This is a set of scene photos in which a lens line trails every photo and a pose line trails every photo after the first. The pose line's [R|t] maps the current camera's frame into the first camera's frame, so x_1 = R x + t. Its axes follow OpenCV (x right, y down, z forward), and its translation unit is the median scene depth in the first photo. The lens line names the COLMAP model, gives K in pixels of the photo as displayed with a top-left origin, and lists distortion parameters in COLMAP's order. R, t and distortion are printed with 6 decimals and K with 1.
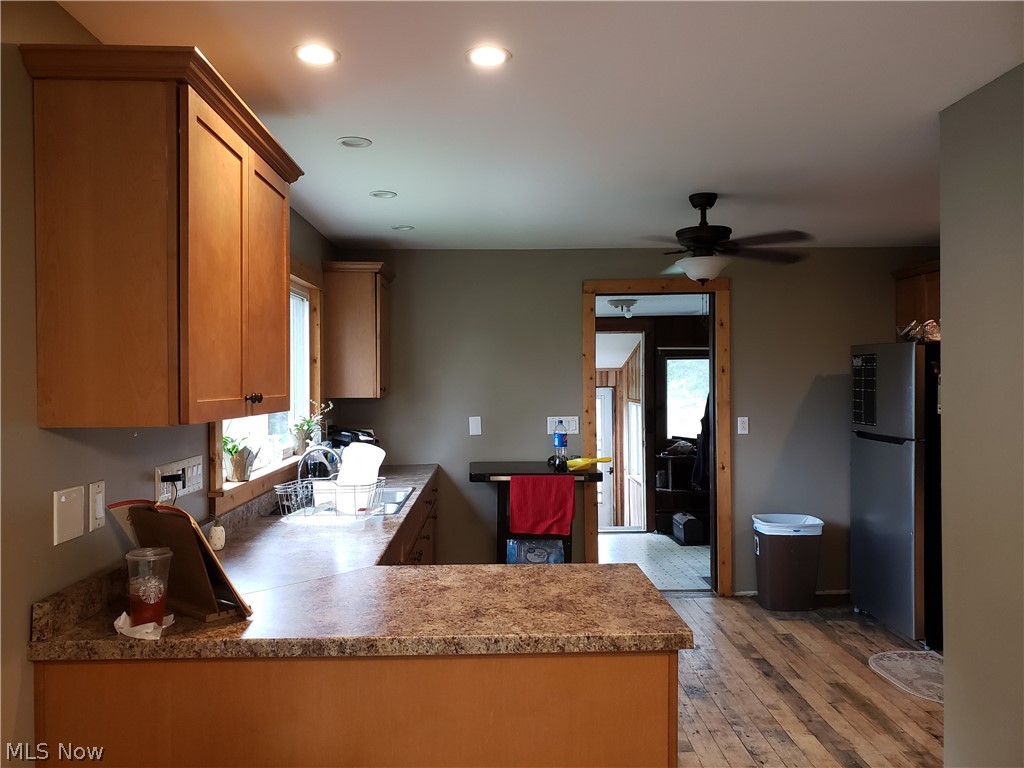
lens RADIAL K [[861.4, 0, 512.0], [0, 861.4, 384.0], [0, 0, 1]] dist [0.066389, -0.069508]
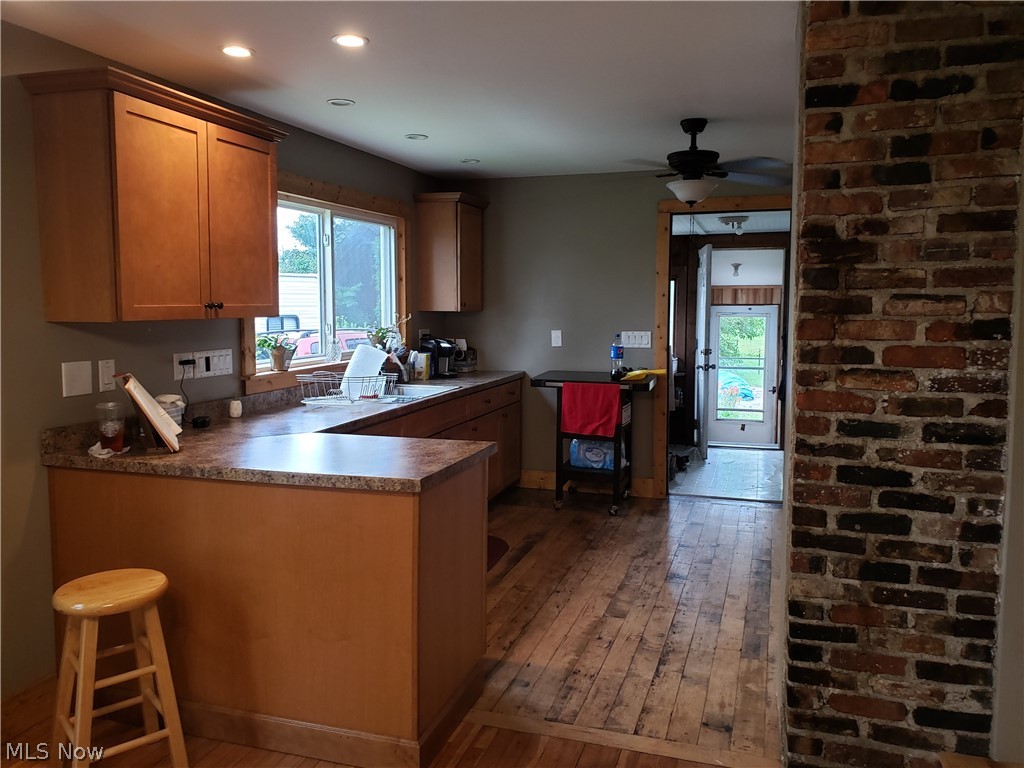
lens RADIAL K [[880.6, 0, 512.0], [0, 880.6, 384.0], [0, 0, 1]] dist [0.136160, -0.170264]
pose [[0.936473, 0.041230, -0.348308, 0.407308], [-0.008503, 0.995444, 0.094972, 0.000153], [0.350637, -0.085978, 0.932556, -0.116964]]
